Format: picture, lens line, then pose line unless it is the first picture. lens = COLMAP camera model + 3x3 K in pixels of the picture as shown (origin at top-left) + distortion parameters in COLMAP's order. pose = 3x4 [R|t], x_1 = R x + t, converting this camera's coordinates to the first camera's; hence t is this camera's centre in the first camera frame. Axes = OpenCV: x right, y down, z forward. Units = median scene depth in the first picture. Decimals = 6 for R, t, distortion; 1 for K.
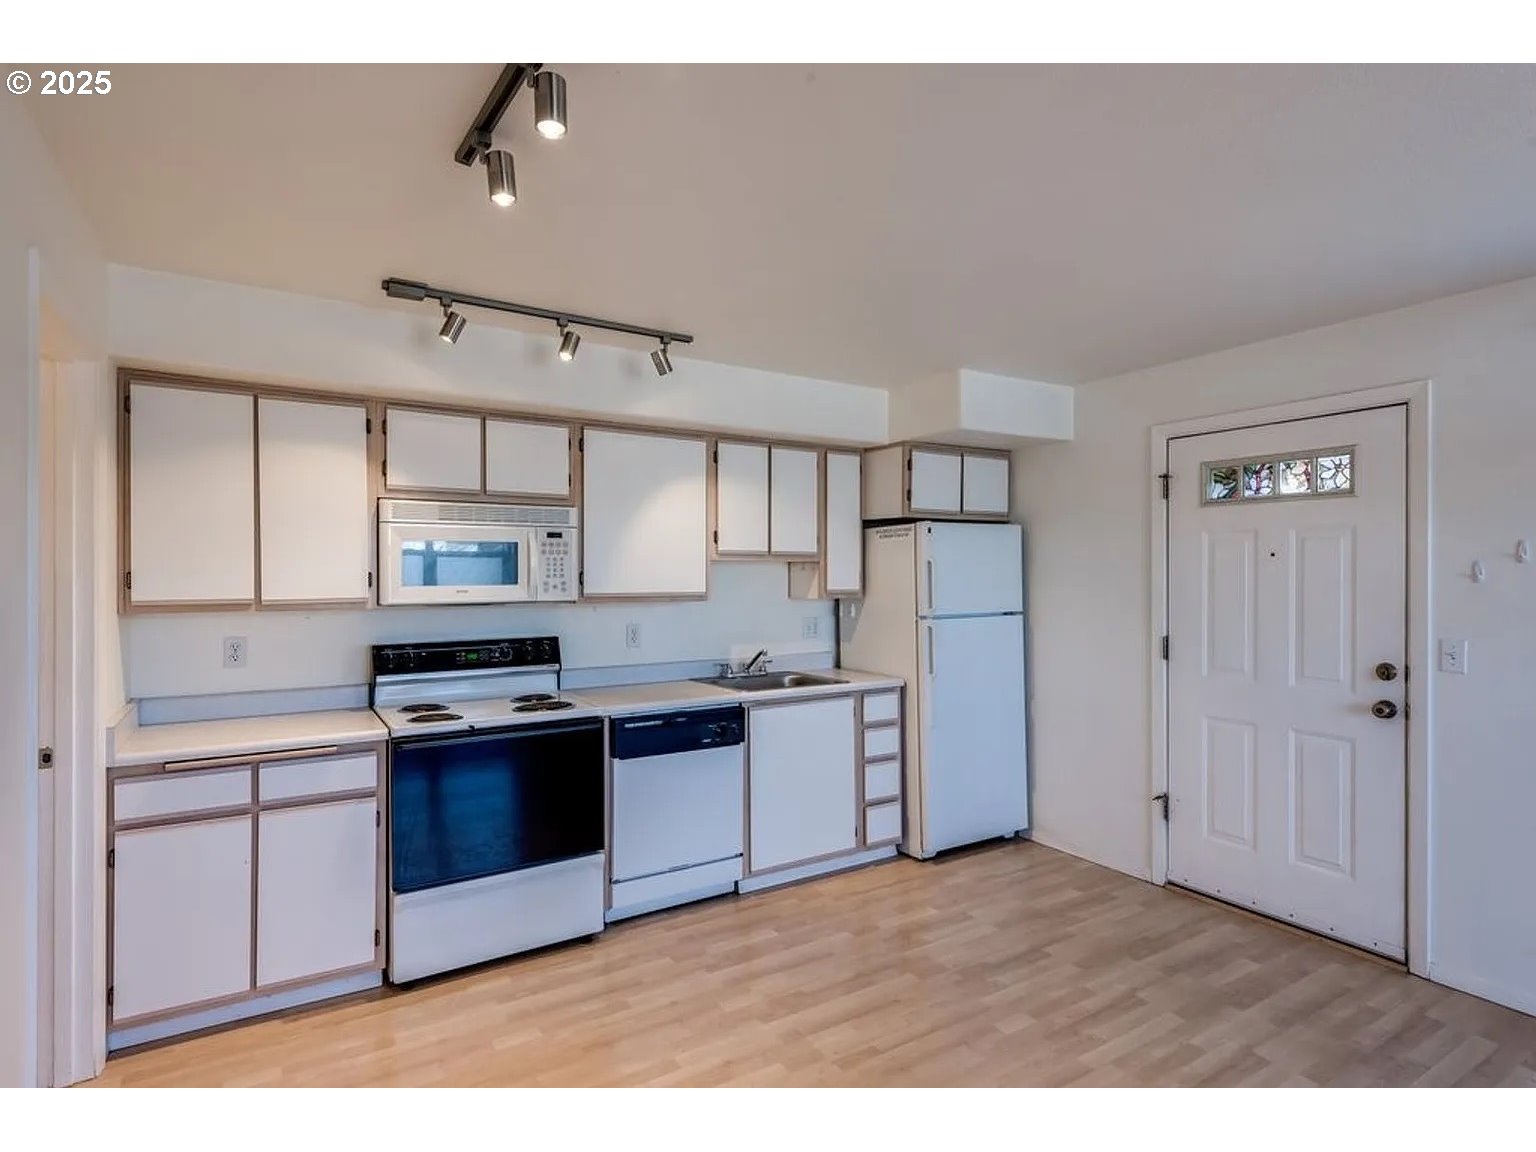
lens RADIAL K [[812.7, 0, 765.4], [0, 812.7, 575.4], [0, 0, 1]] dist [0.015204, -0.002010]
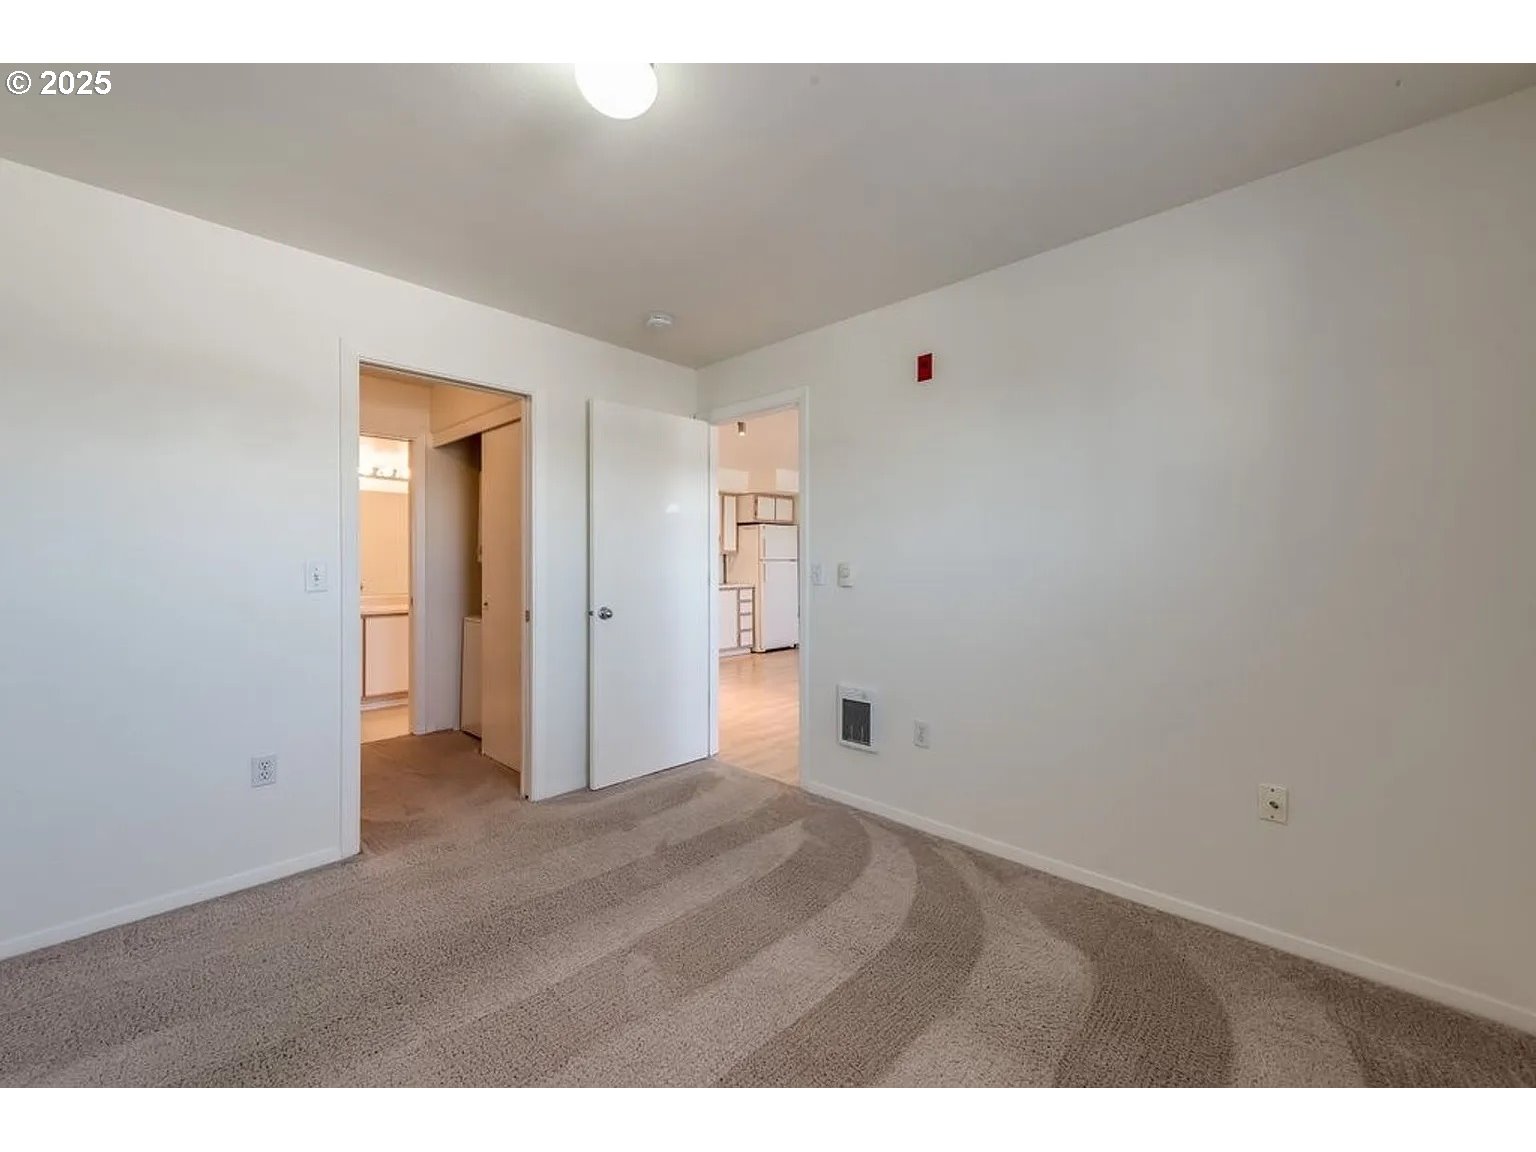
lens RADIAL K [[609.1, 0, 772.1], [0, 609.1, 575.3], [0, 0, 1]] dist [0.000941, 0.000152]
pose [[0.966187, -0.000854, 0.257842, -0.292907], [-0.004406, 0.999794, 0.019824, 0.063637], [-0.257806, -0.020290, 0.965984, -0.952143]]
